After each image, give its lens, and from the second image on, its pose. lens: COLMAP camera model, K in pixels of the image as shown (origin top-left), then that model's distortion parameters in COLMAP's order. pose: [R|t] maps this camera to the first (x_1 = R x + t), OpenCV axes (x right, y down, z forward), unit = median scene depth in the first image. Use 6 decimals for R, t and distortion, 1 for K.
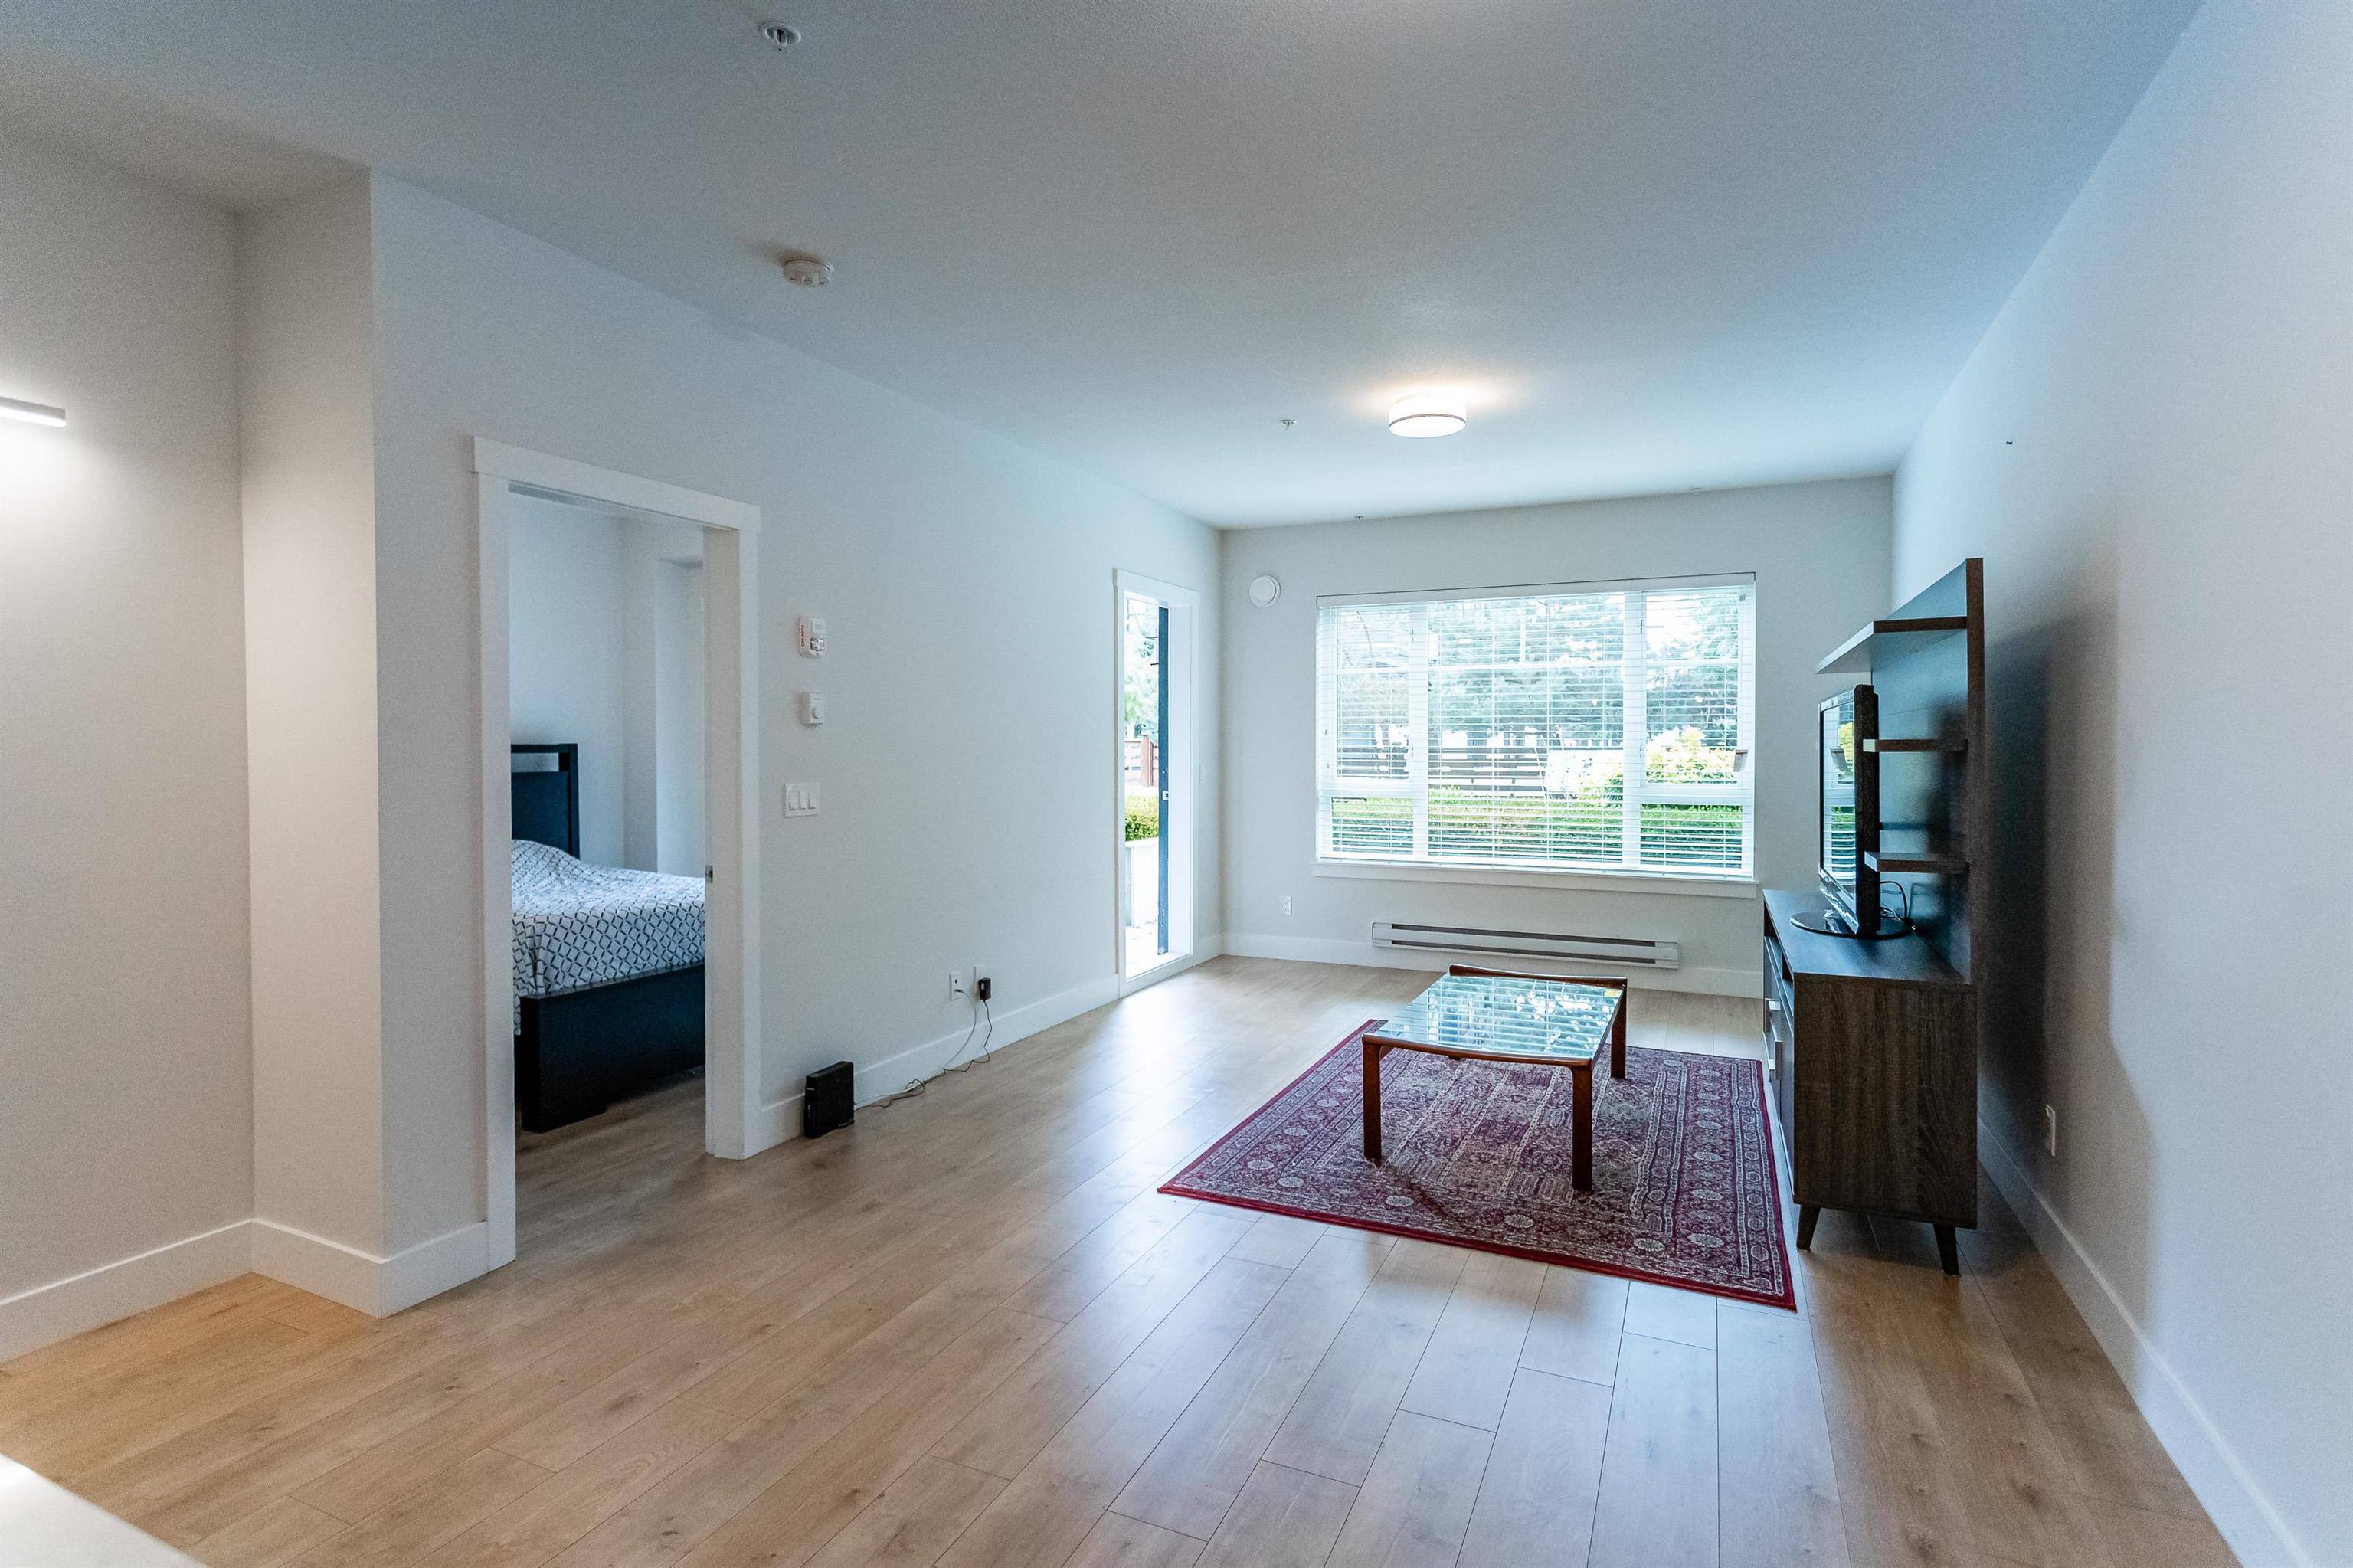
lens RADIAL K [[1127.1, 0, 1191.5], [0, 1127.1, 761.8], [0, 0, 1]] dist [0.005186, 0.000055]
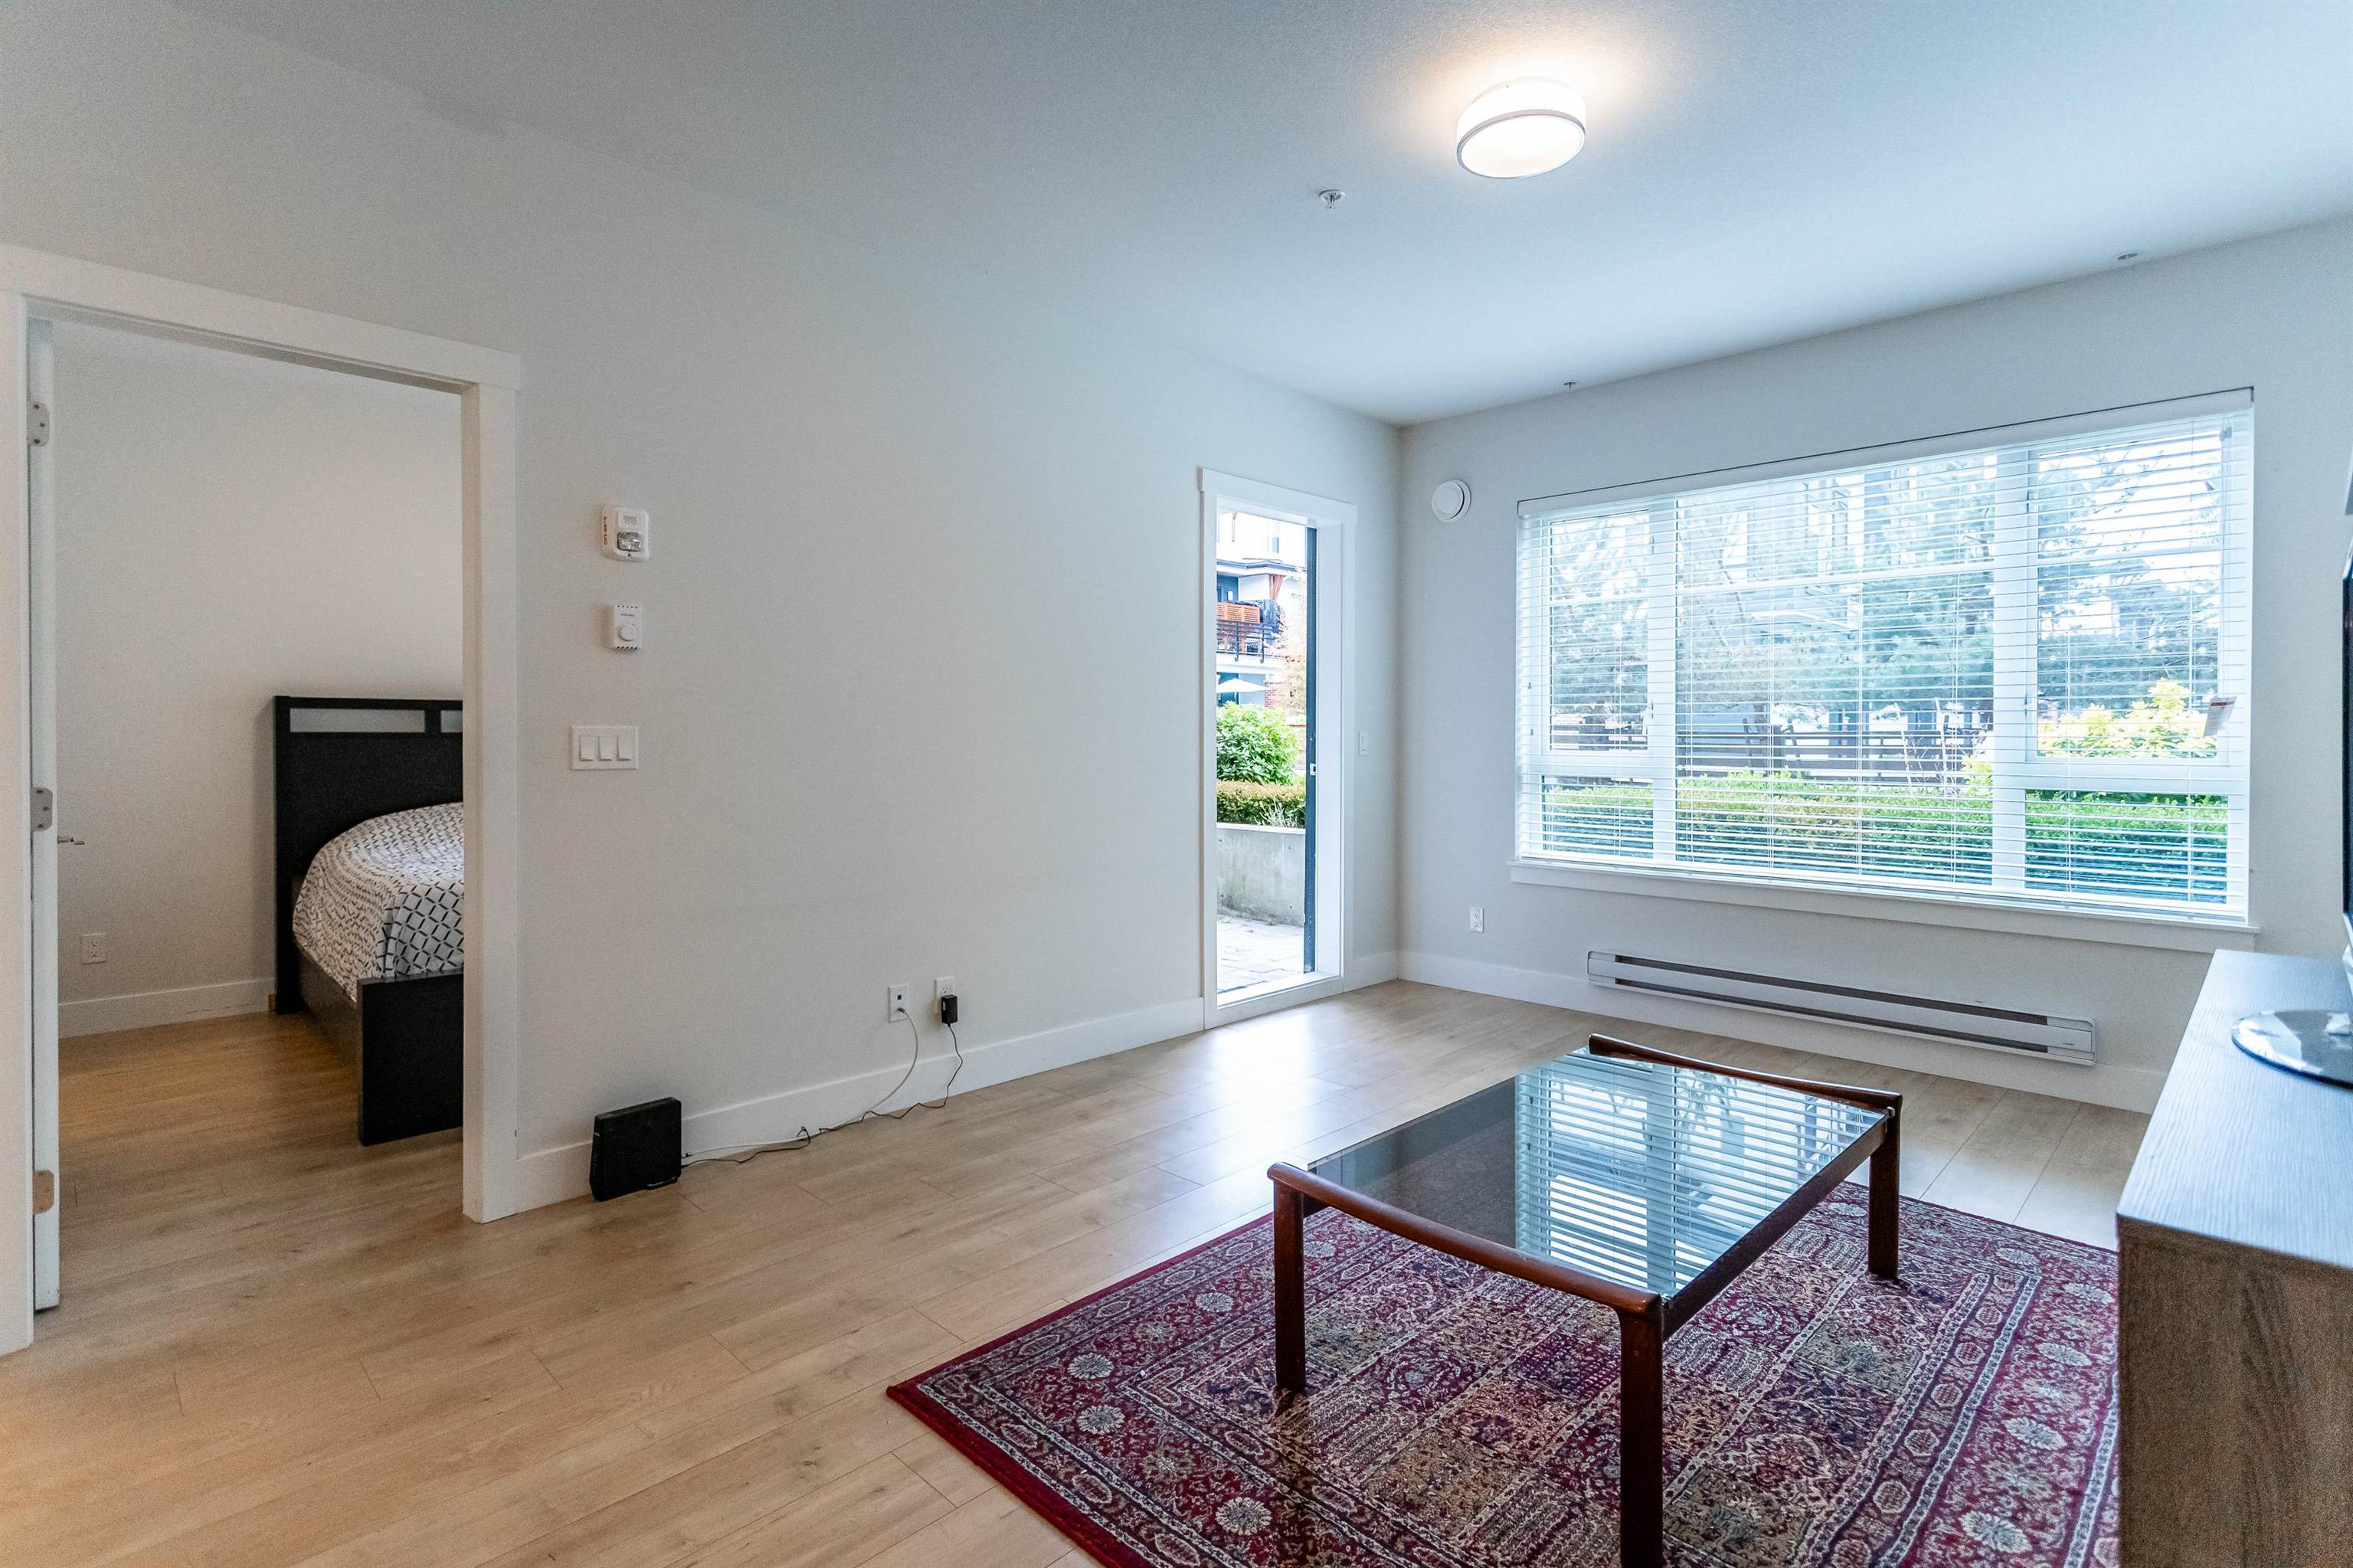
lens RADIAL K [[1121.5, 0, 1181.1], [0, 1121.5, 755.5], [0, 0, 1]] dist [0.001363, 0.000896]
pose [[0.939288, 0.009191, -0.343006, 0.251215], [-0.008190, 0.999957, 0.004365, 0.027549], [0.343031, -0.001290, 0.939323, 0.381620]]
